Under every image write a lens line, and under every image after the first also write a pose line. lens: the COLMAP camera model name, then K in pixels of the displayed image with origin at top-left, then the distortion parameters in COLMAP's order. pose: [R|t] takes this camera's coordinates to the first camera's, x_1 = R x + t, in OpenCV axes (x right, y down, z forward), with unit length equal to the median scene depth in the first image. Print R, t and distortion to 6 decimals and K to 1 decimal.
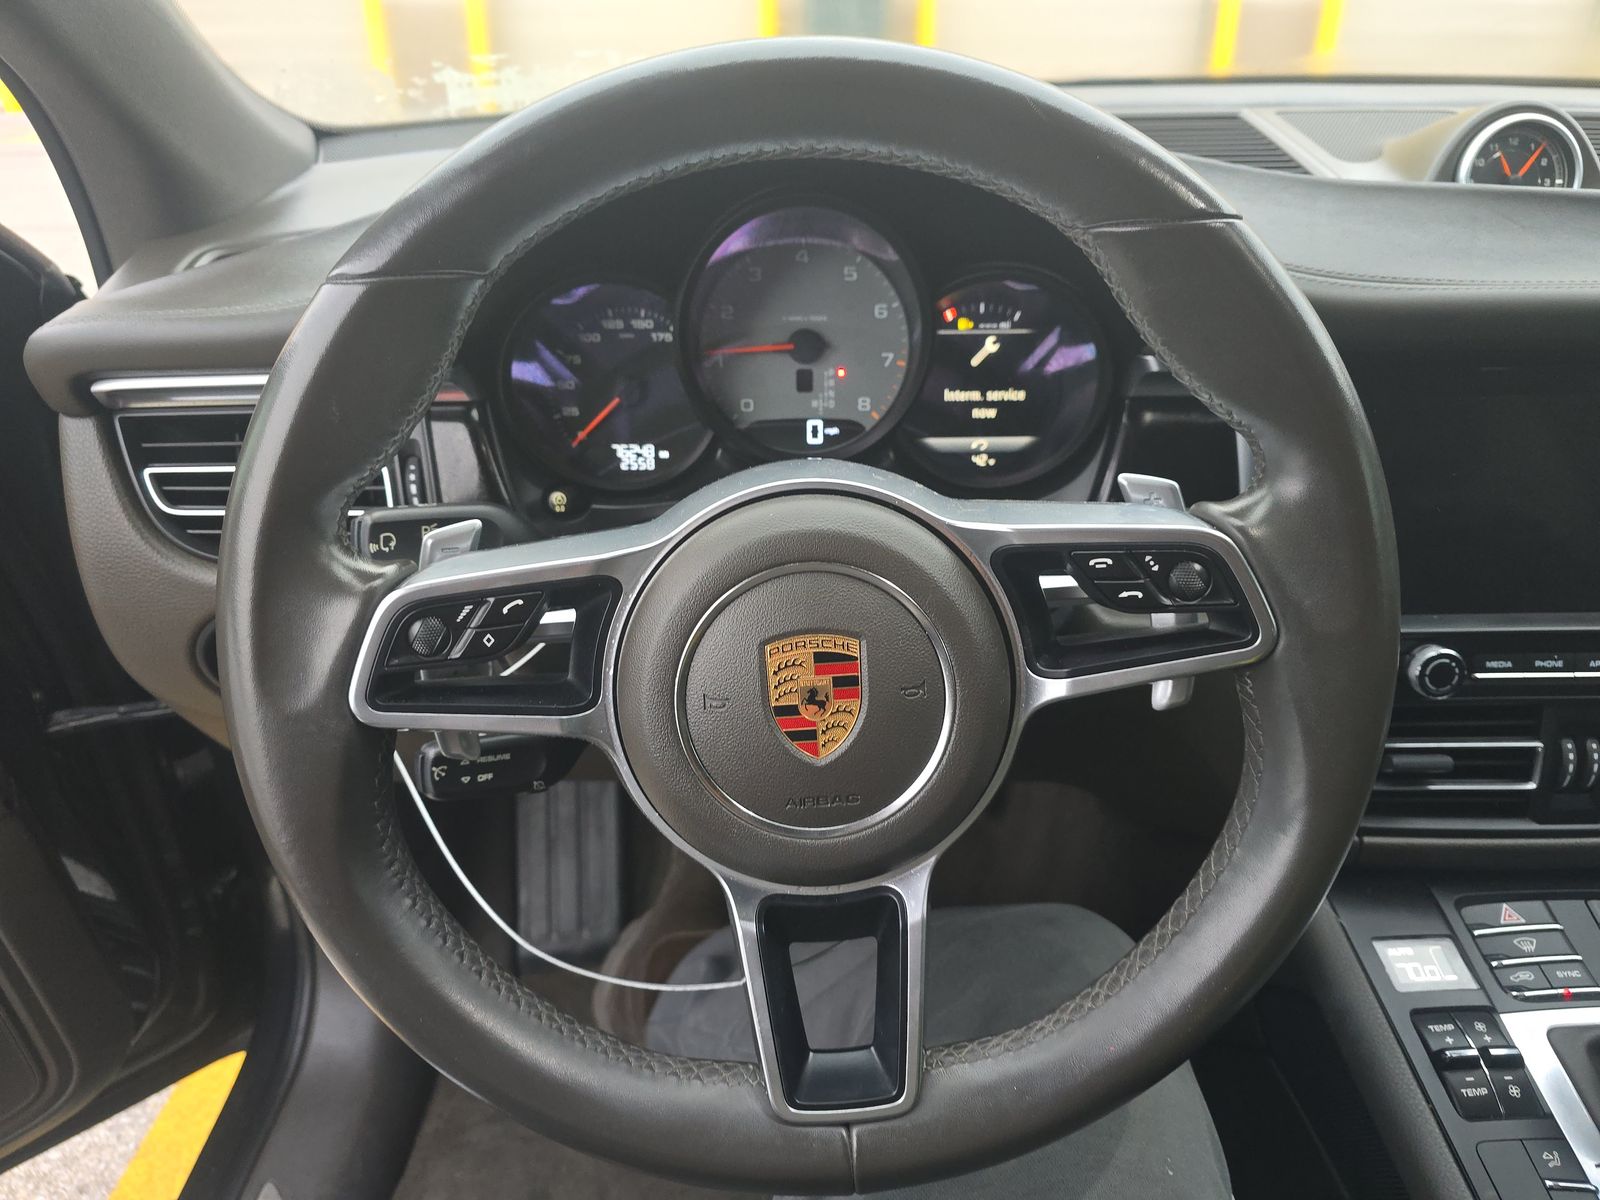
lens RADIAL K [[1074.3, 0, 803.5], [0, 1074.3, 610.2], [0, 0, 1]] dist [0.061676, -0.054323]
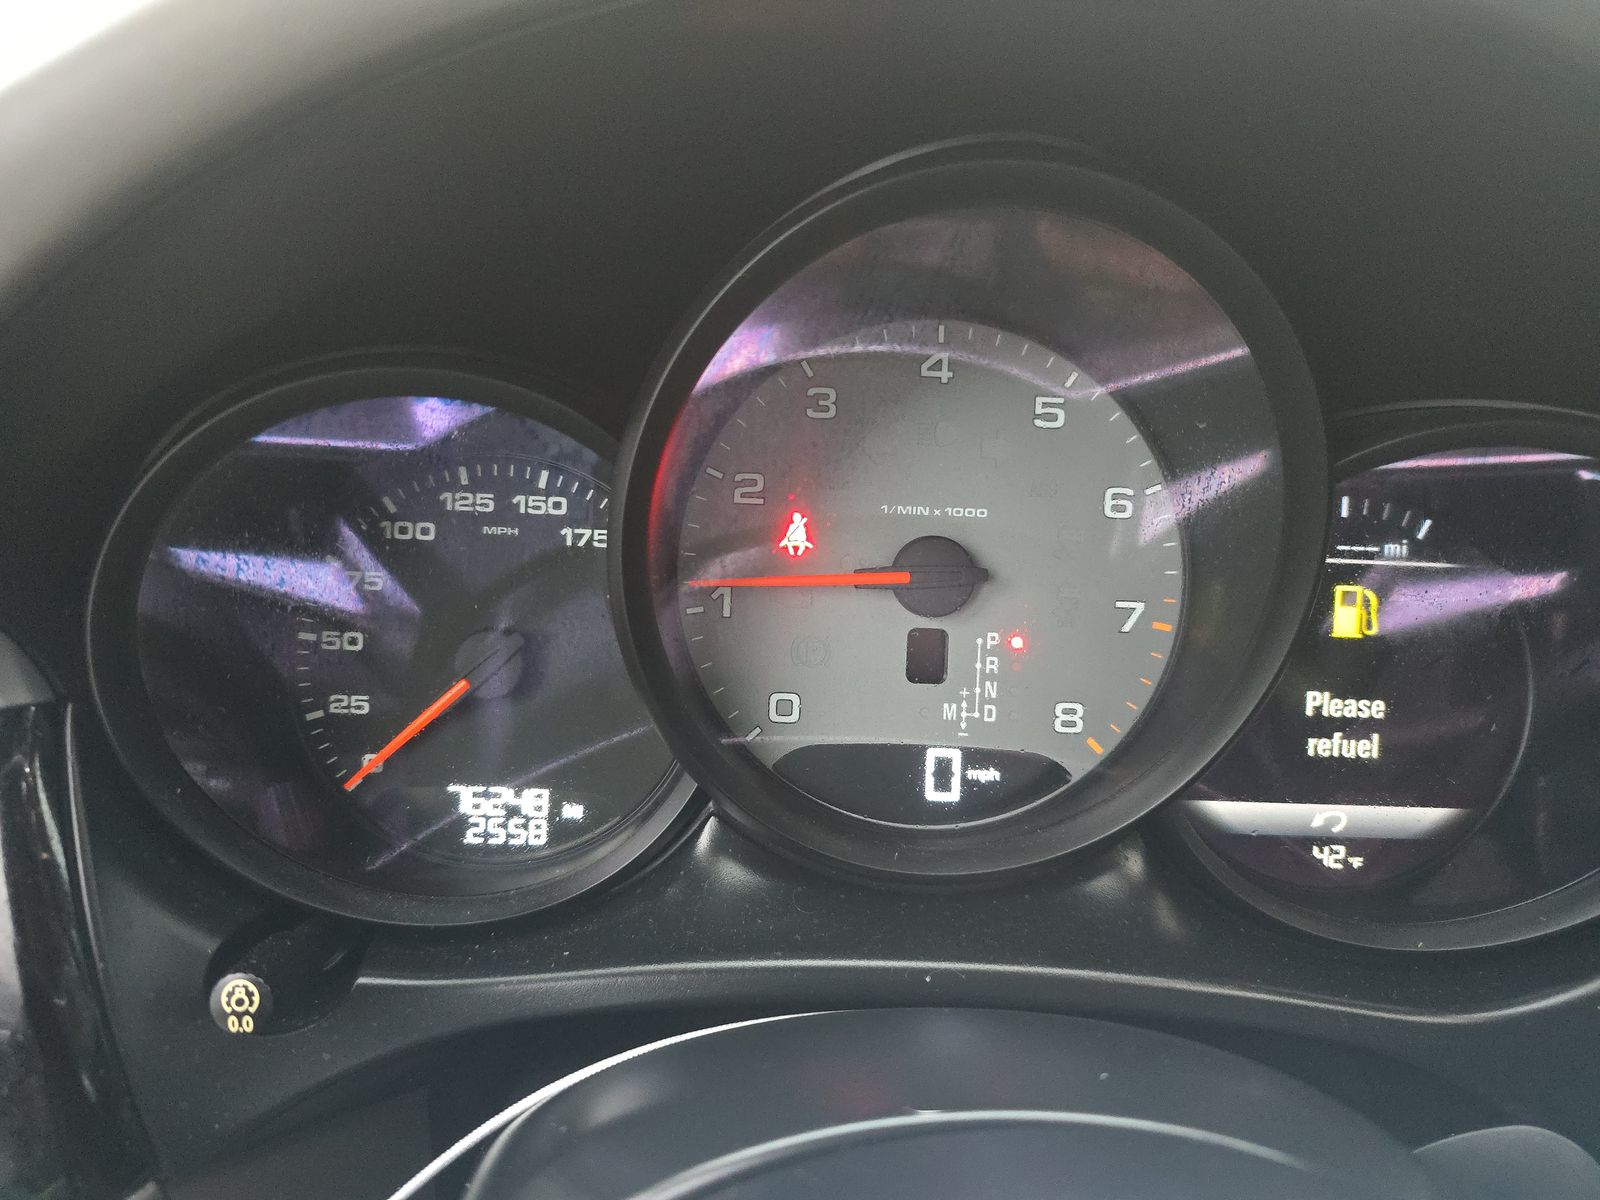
lens RADIAL K [[1091.4, 0, 800.0], [0, 1091.4, 600.0], [0, 0, 1]] dist [-0.001803, -0.042386]
pose [[0.998669, 0.045655, 0.023985, -0.062844], [-0.041481, 0.987443, -0.152431, -0.181765], [-0.030643, 0.151234, 0.988023, 0.632499]]
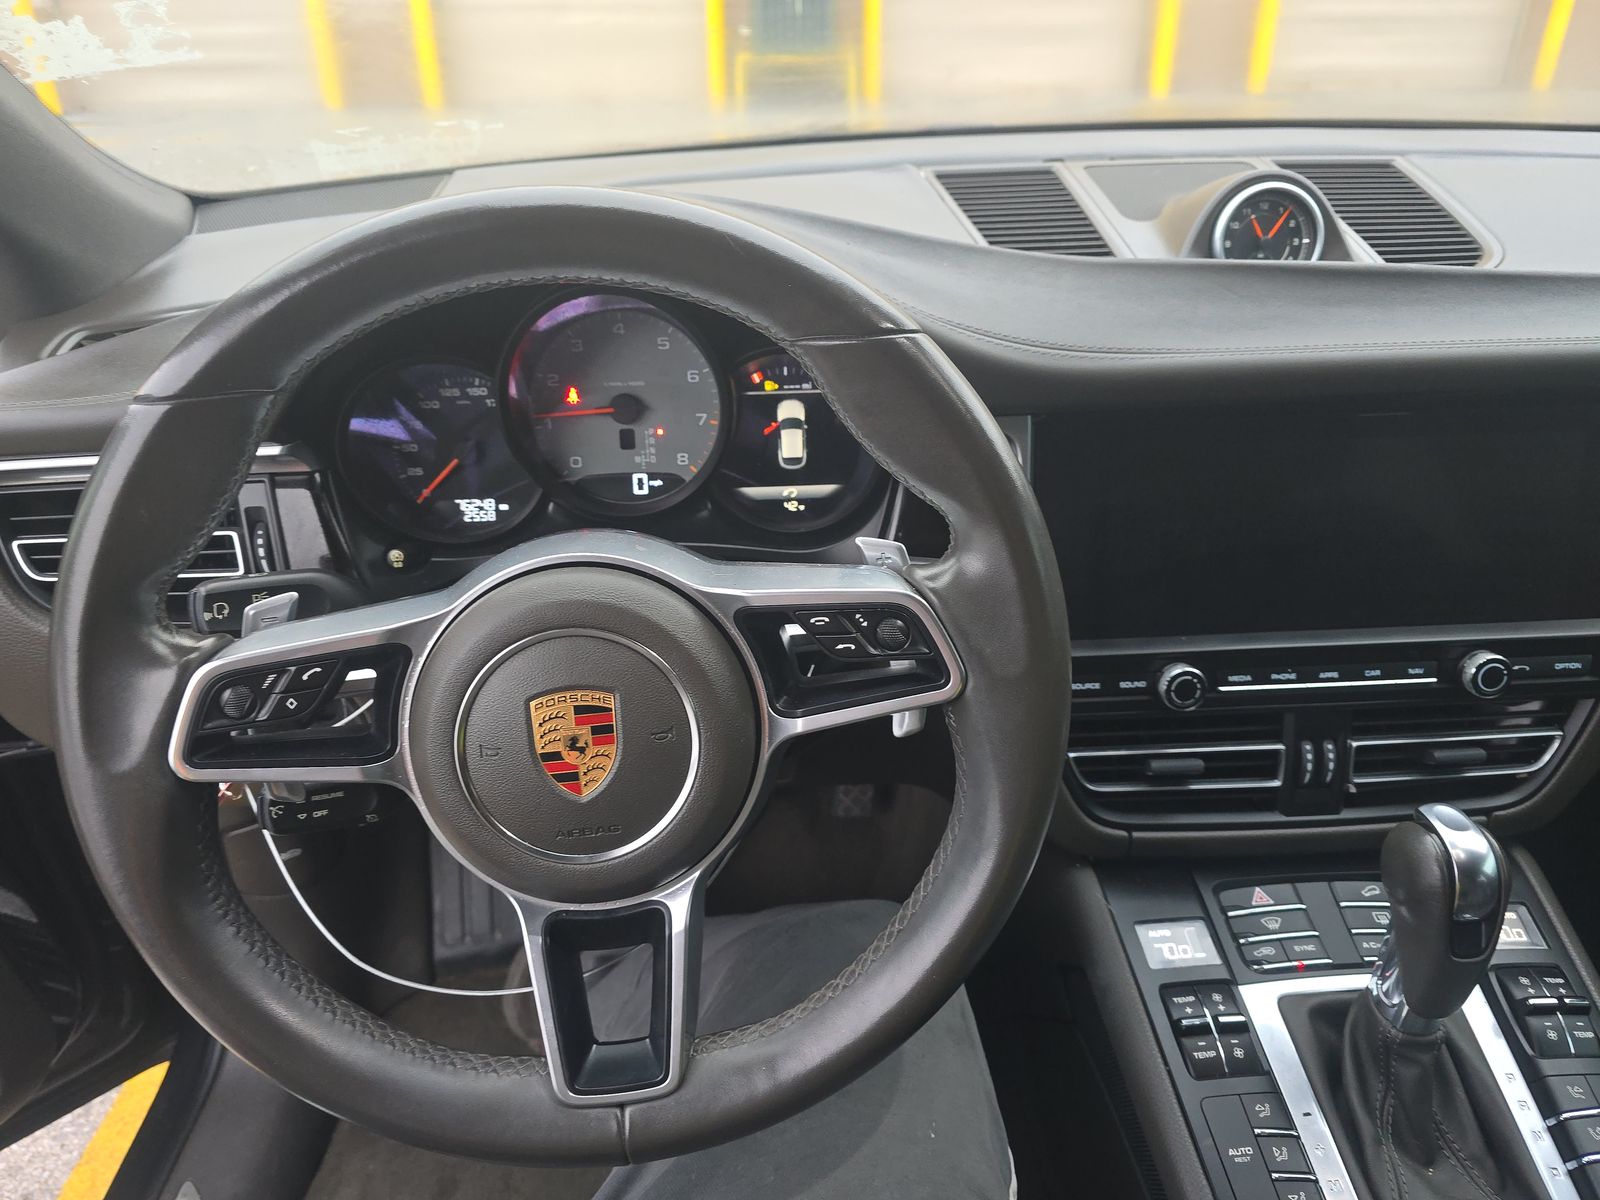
lens RADIAL K [[1075.5, 0, 803.3], [0, 1075.5, 606.2], [0, 0, 1]] dist [0.053940, -0.036523]
pose [[0.999369, -0.027686, 0.022234, 0.164242], [0.027454, 0.999566, 0.010702, -0.051941], [-0.022520, -0.010085, 0.999696, -0.123917]]
